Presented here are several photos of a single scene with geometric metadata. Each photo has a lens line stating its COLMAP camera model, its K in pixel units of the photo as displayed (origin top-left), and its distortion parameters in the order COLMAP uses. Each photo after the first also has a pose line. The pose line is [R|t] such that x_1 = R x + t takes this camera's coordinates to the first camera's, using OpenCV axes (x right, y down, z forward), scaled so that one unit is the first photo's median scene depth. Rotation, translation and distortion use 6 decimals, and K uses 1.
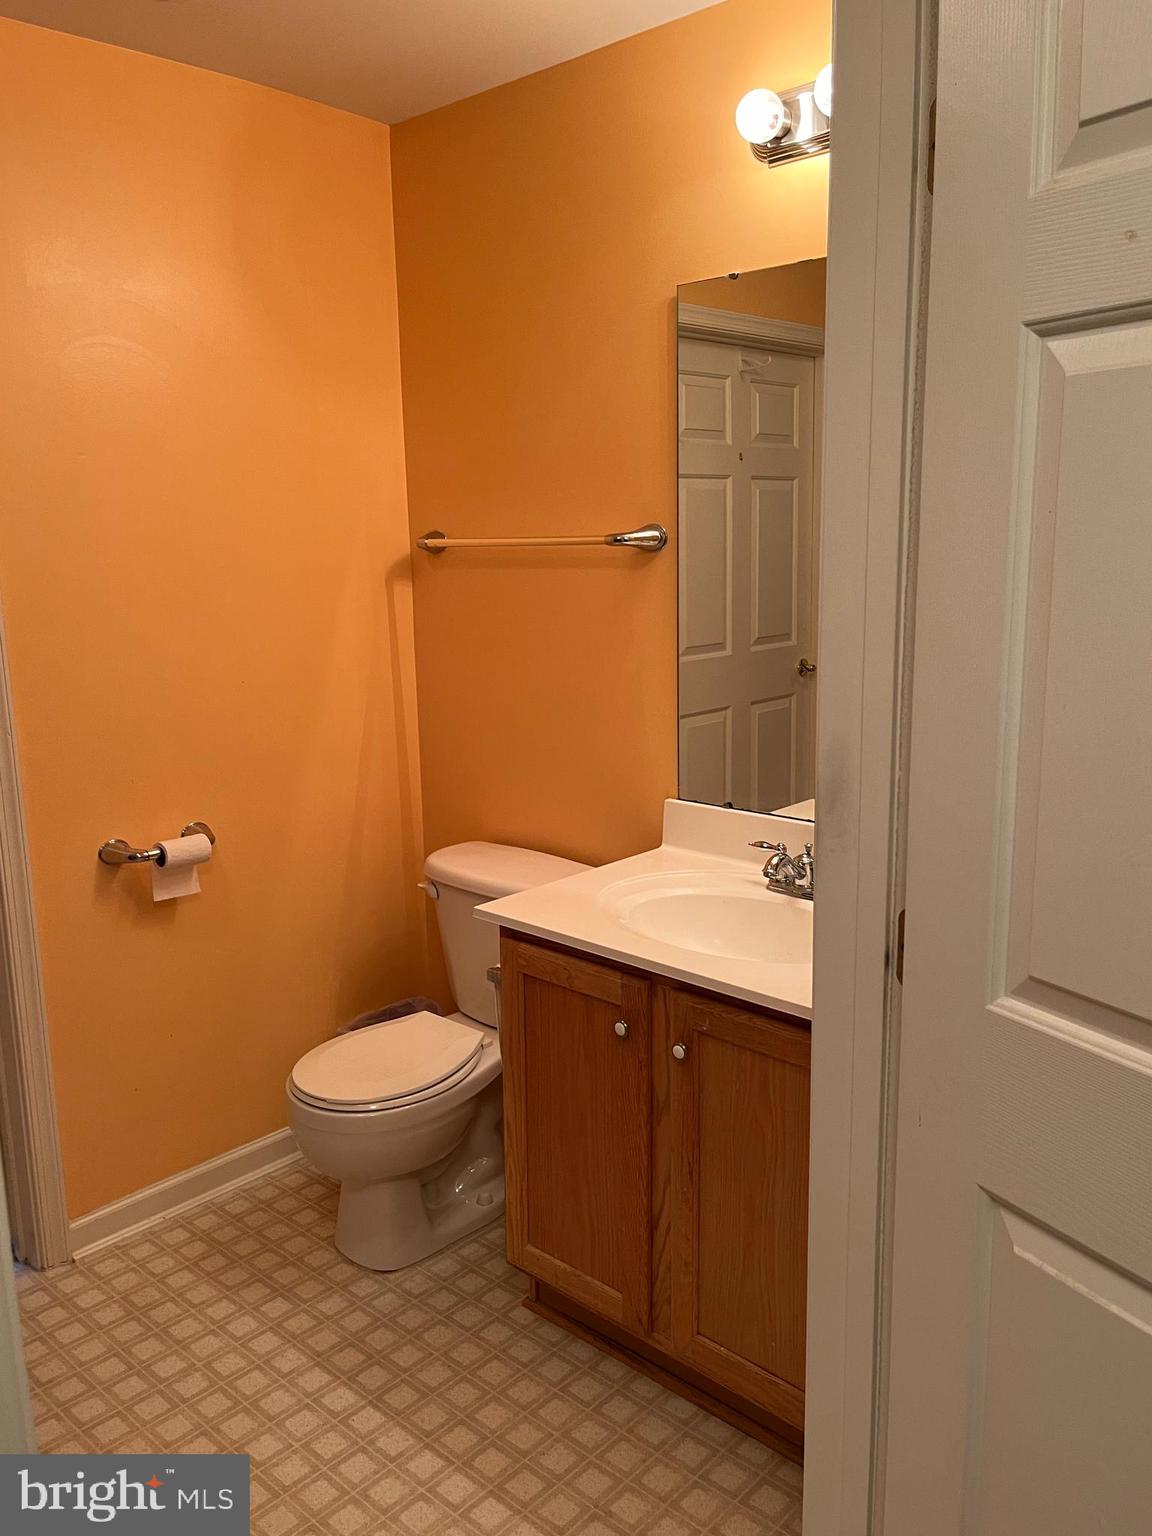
lens RADIAL K [[1211.0, 0, 567.3], [0, 1211.0, 763.1], [0, 0, 1]] dist [0.051497, -0.074079]
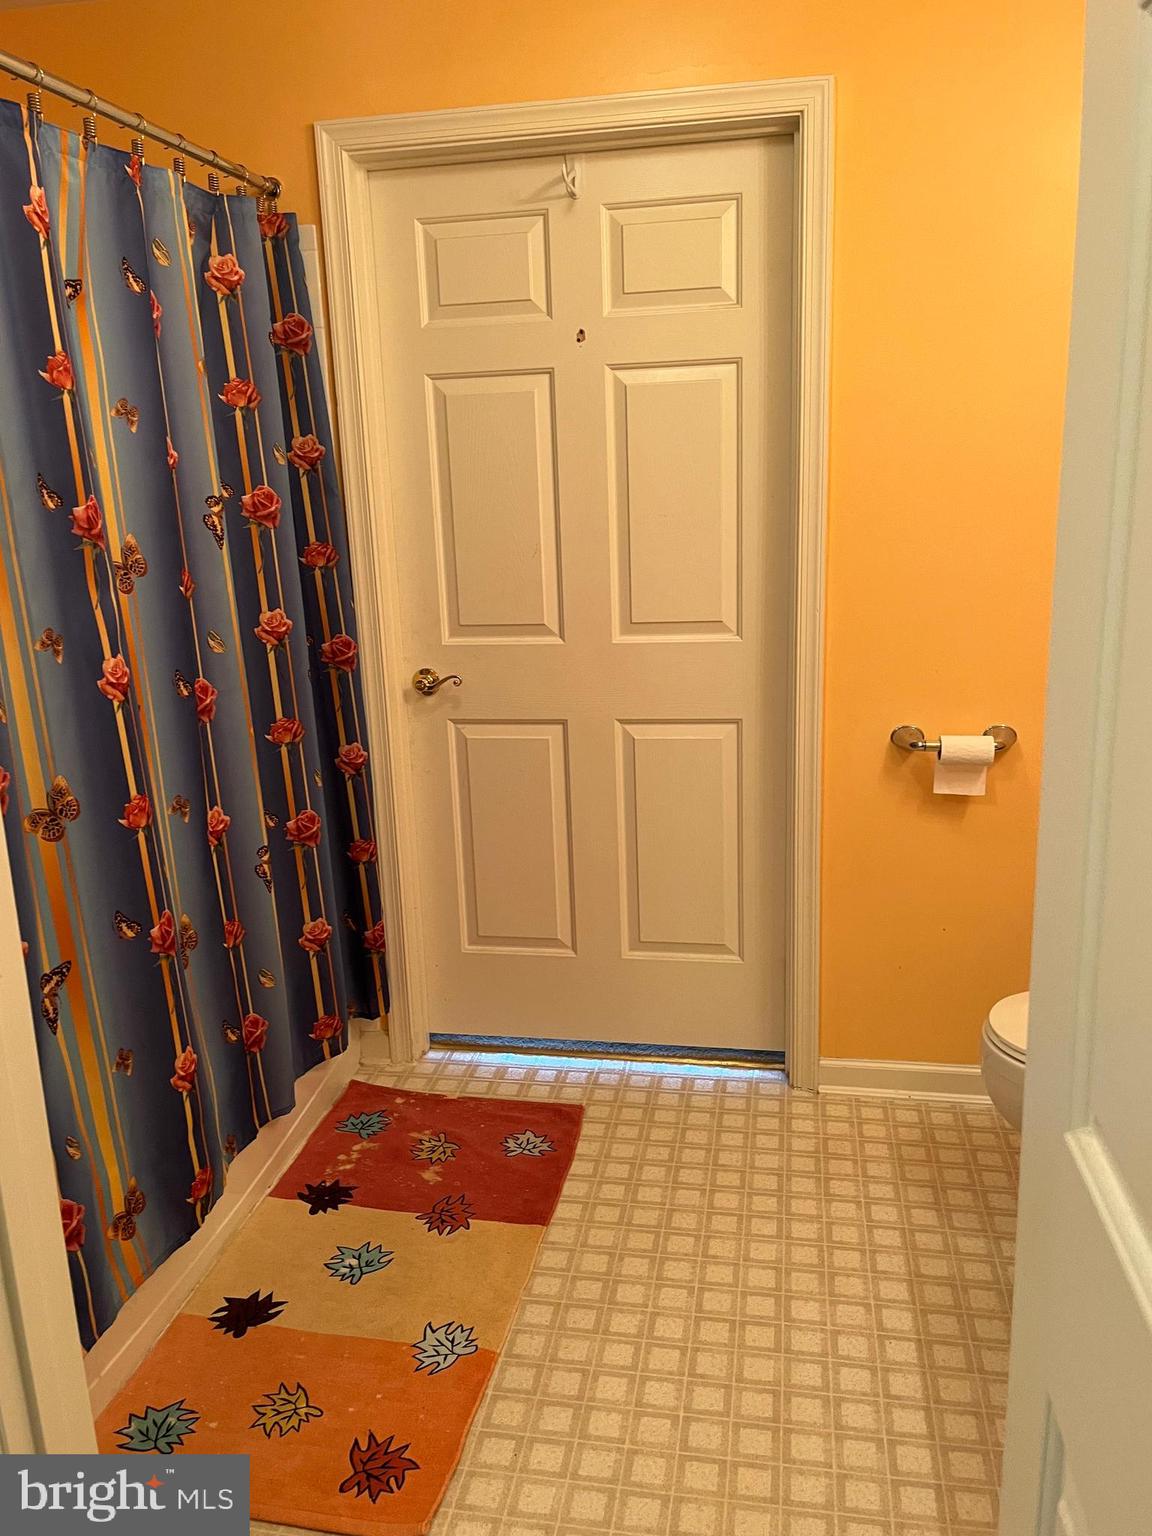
lens RADIAL K [[1211.0, 0, 566.2], [0, 1211.0, 774.8], [0, 0, 1]] dist [0.051497, -0.074079]
pose [[0.537301, 0.210787, -0.816625, 0.338118], [-0.133460, 0.977314, 0.164454, -0.027594], [0.832764, 0.020625, 0.553244, 0.205610]]
